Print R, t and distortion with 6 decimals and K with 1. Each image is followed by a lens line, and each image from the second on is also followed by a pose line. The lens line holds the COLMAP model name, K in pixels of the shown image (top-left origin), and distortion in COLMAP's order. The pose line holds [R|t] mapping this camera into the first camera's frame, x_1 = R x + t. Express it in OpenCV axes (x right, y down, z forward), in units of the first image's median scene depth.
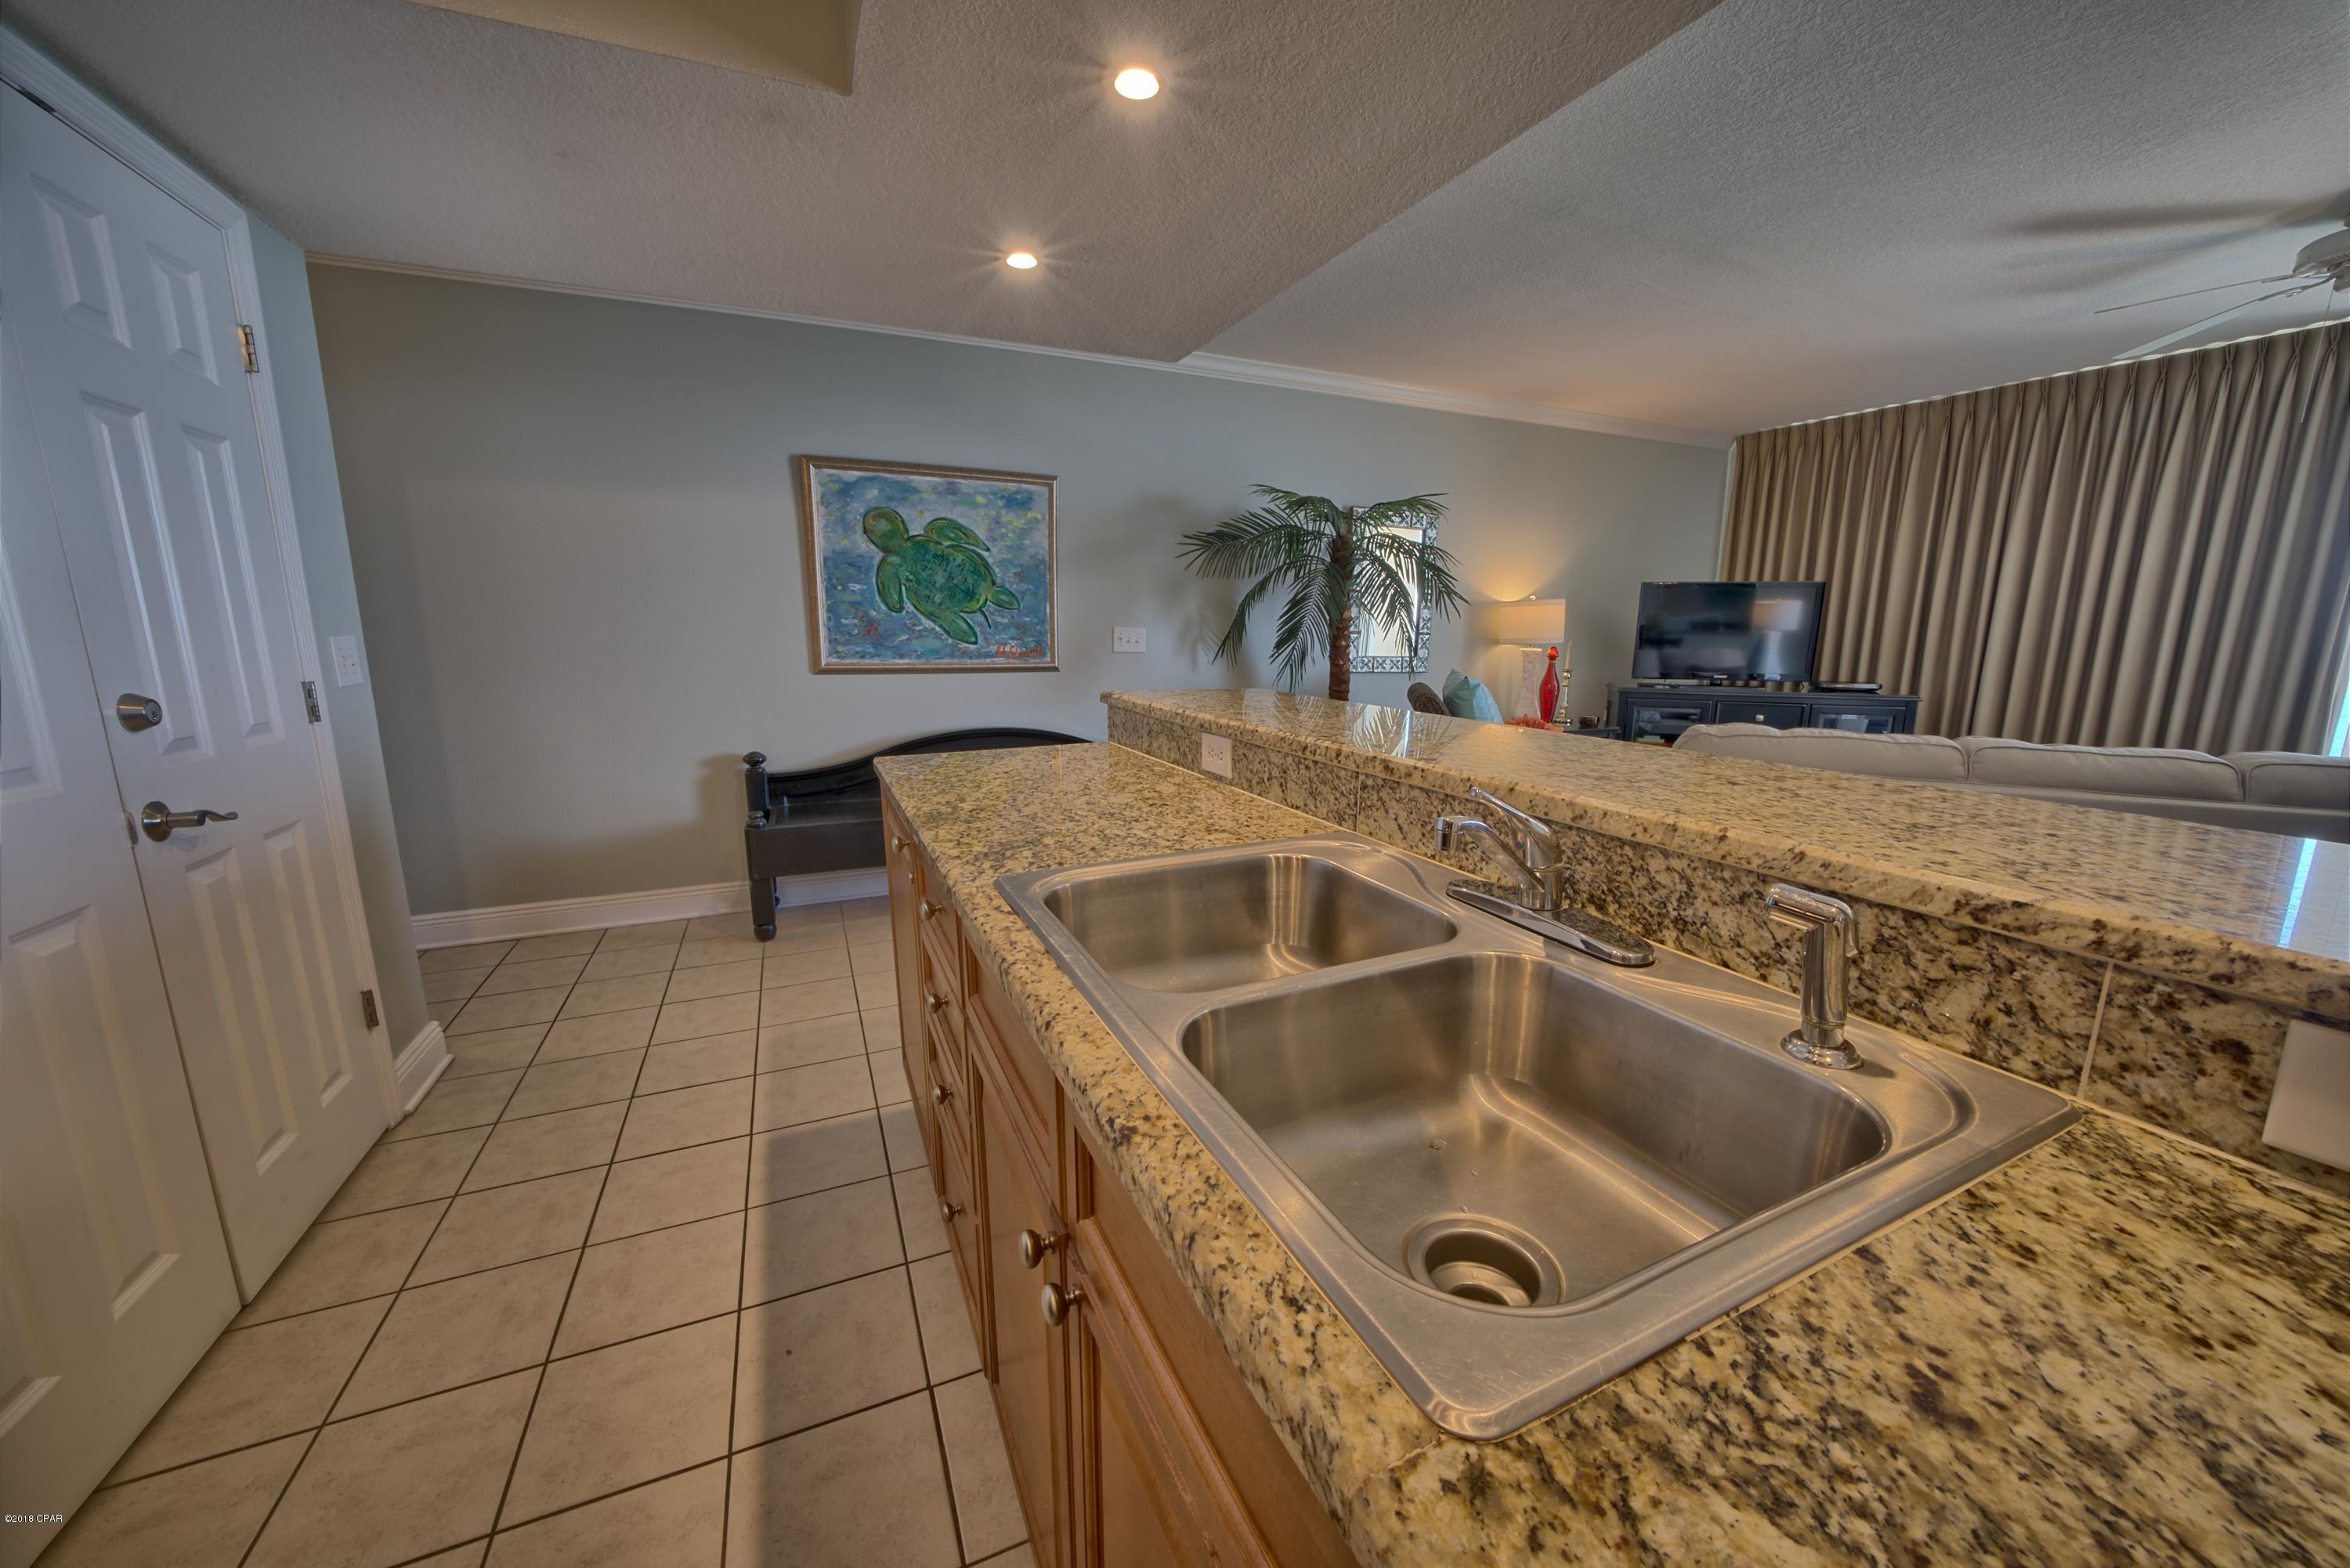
lens RADIAL K [[864.3, 0, 1190.7], [0, 864.3, 785.5], [0, 0, 1]] dist [-0.014093, 0.000095]
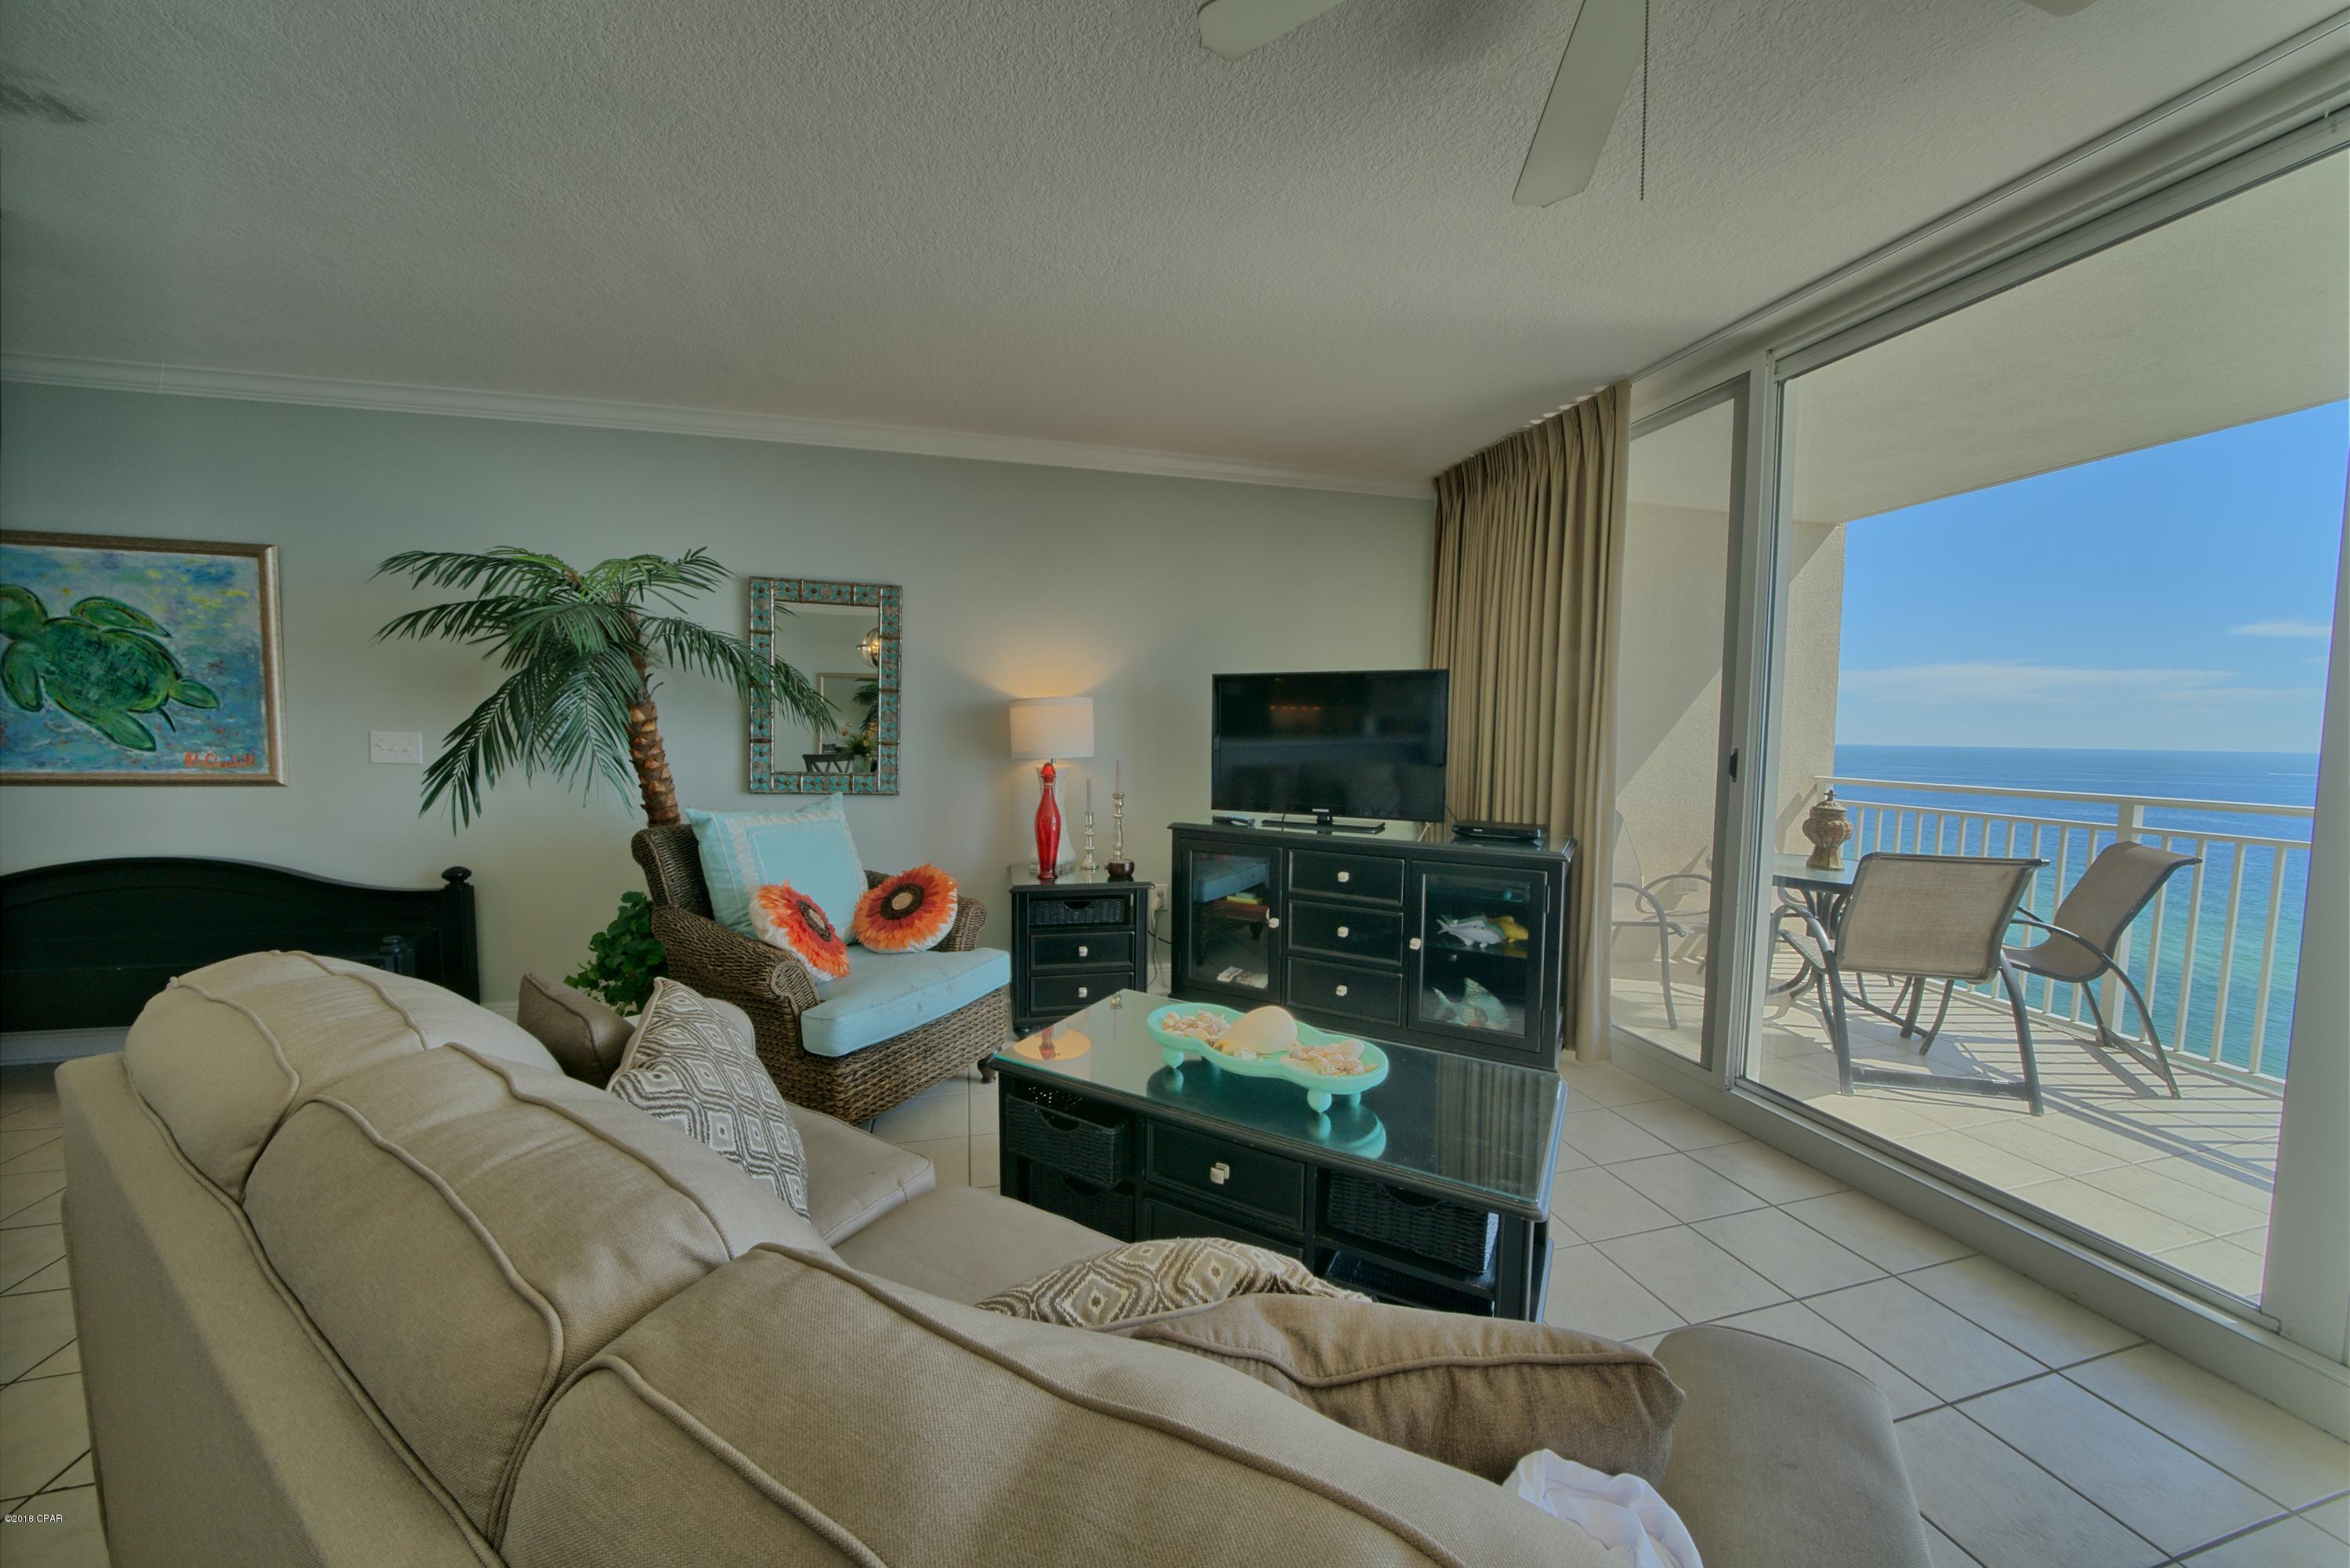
lens RADIAL K [[803.2, 0, 1175.0], [0, 803.2, 784.0], [0, 0, 1]] dist [-0.028250, 0.002993]
pose [[0.982784, 0.017871, -0.183891, 0.829308], [-0.041255, 0.991408, -0.124132, -0.085486], [0.180093, 0.129581, 0.975077, 0.488234]]
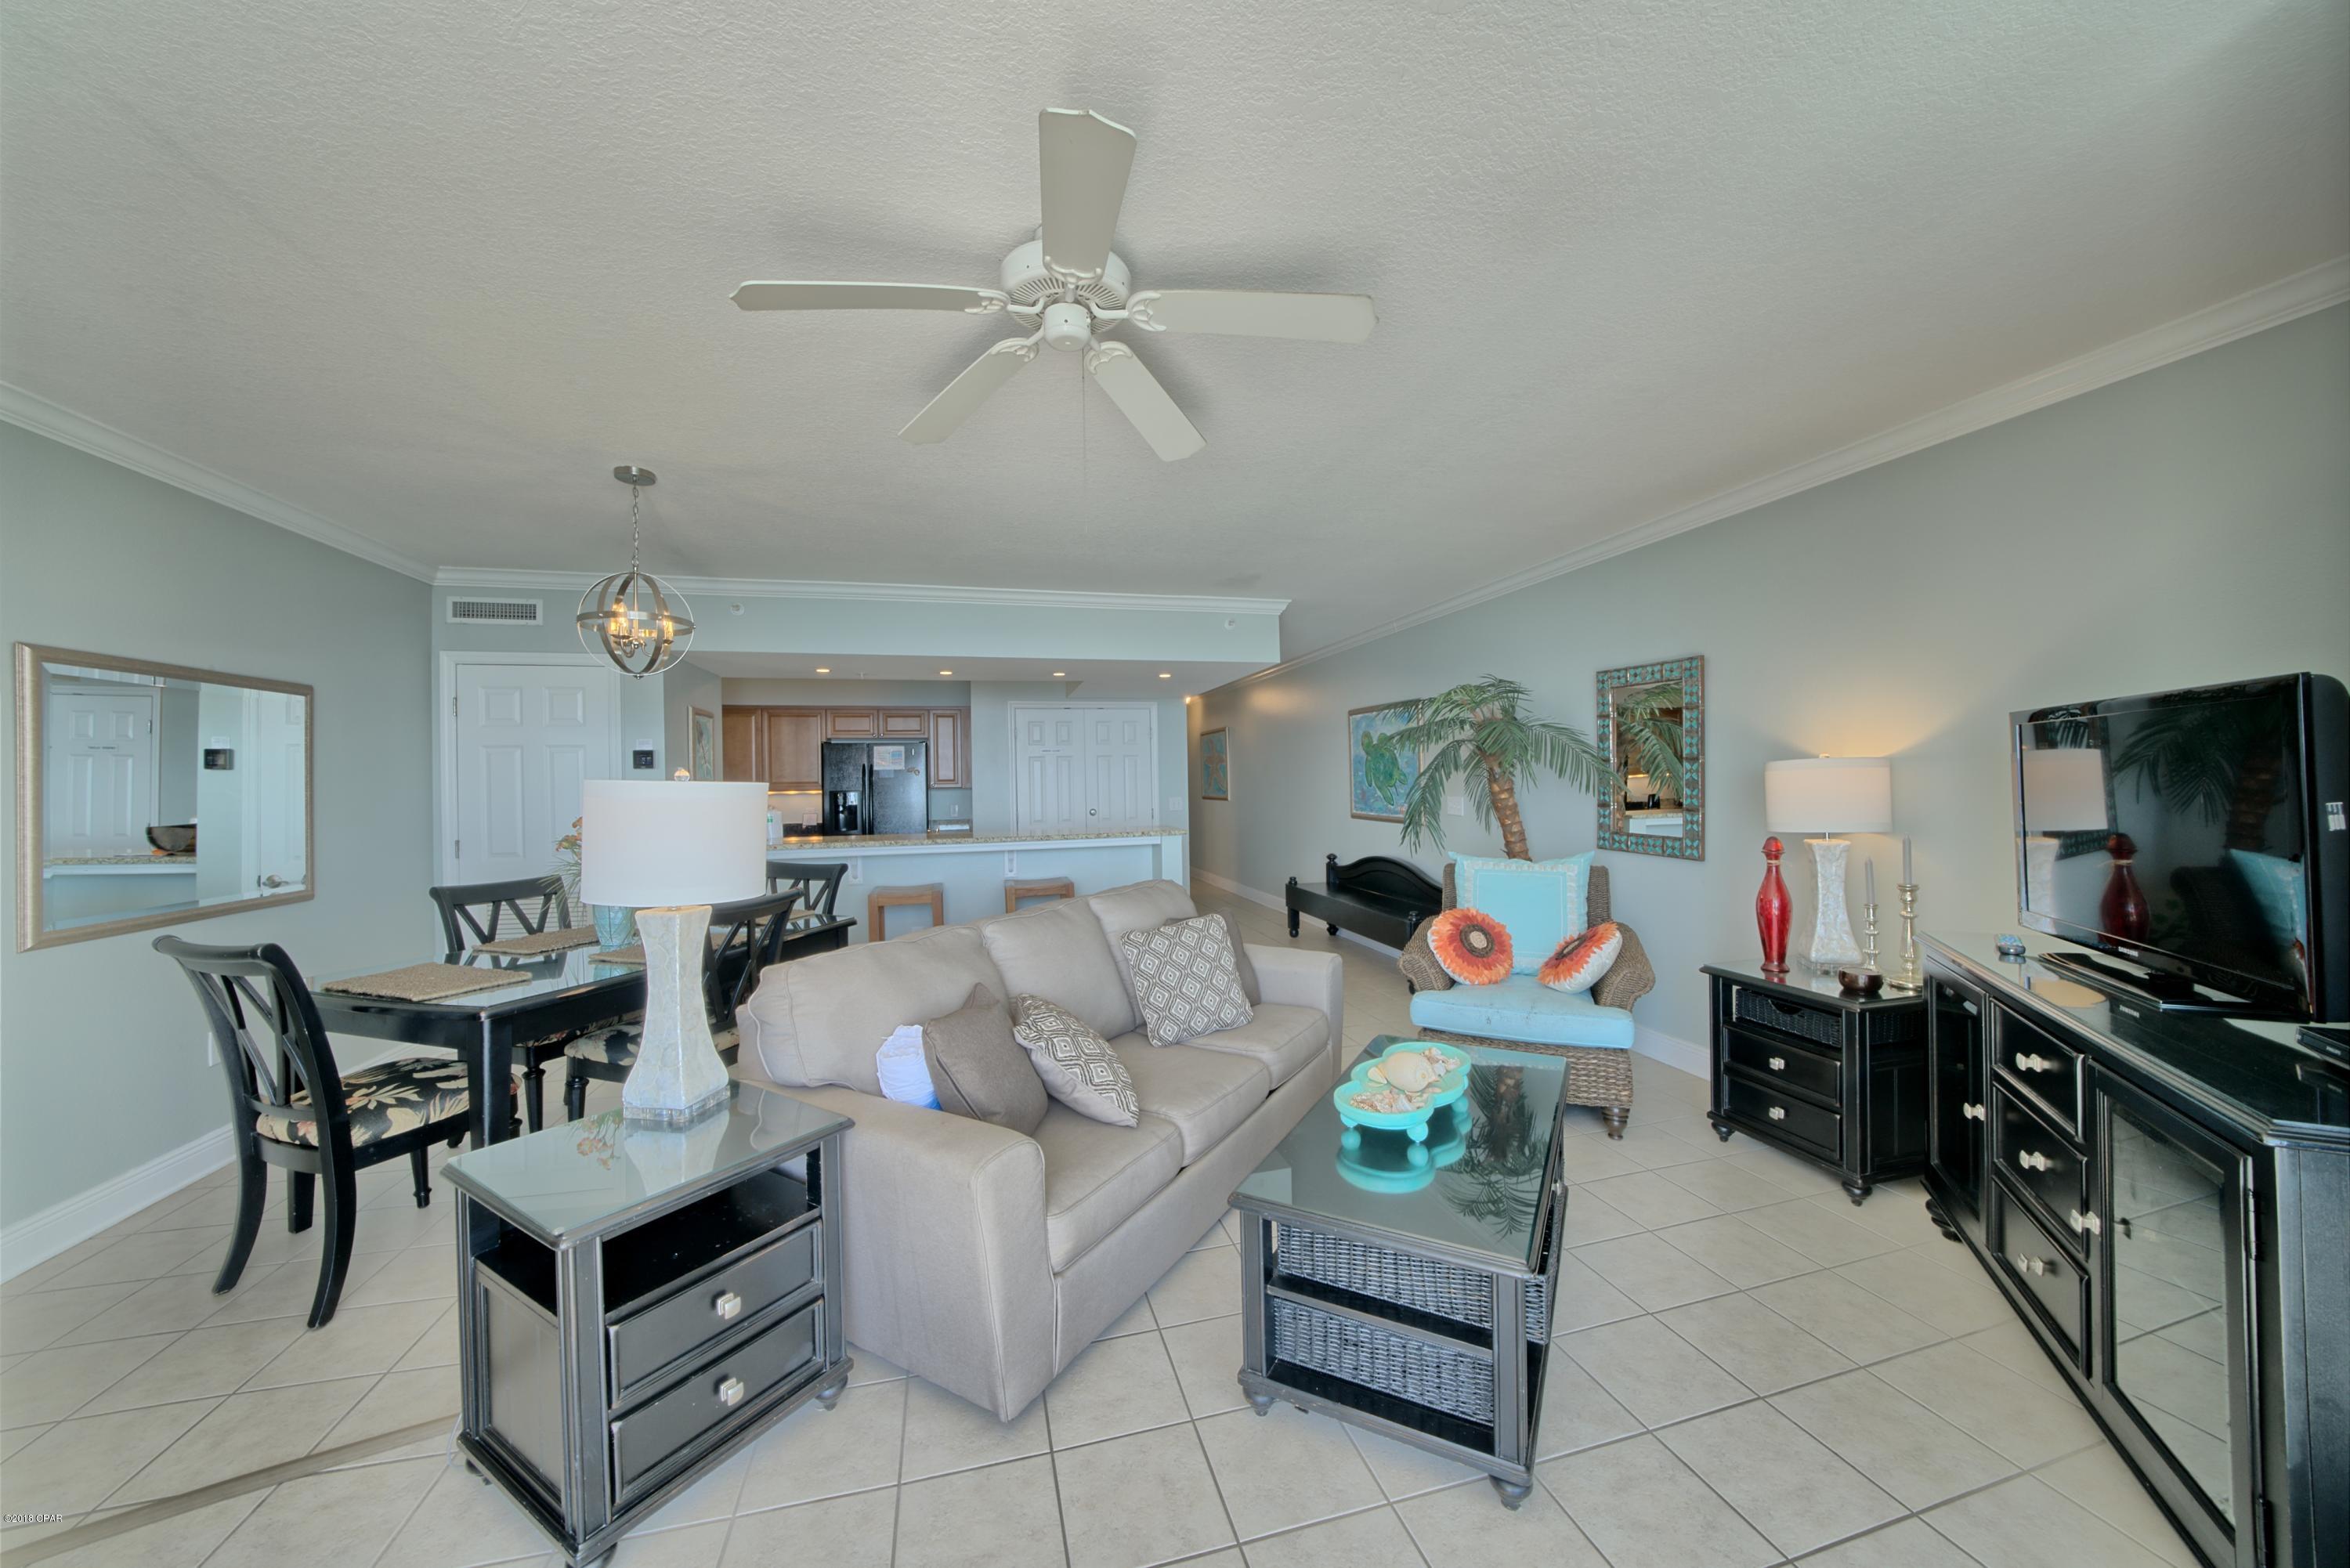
lens RADIAL K [[803.2, 0, 1175.0], [0, 803.2, 784.0], [0, 0, 1]] dist [-0.028250, 0.002993]
pose [[-0.181122, 0.002576, -0.983457, 1.356009], [-0.167912, 0.985233, 0.033504, -0.189123], [0.969020, 0.171202, -0.178014, 0.879571]]
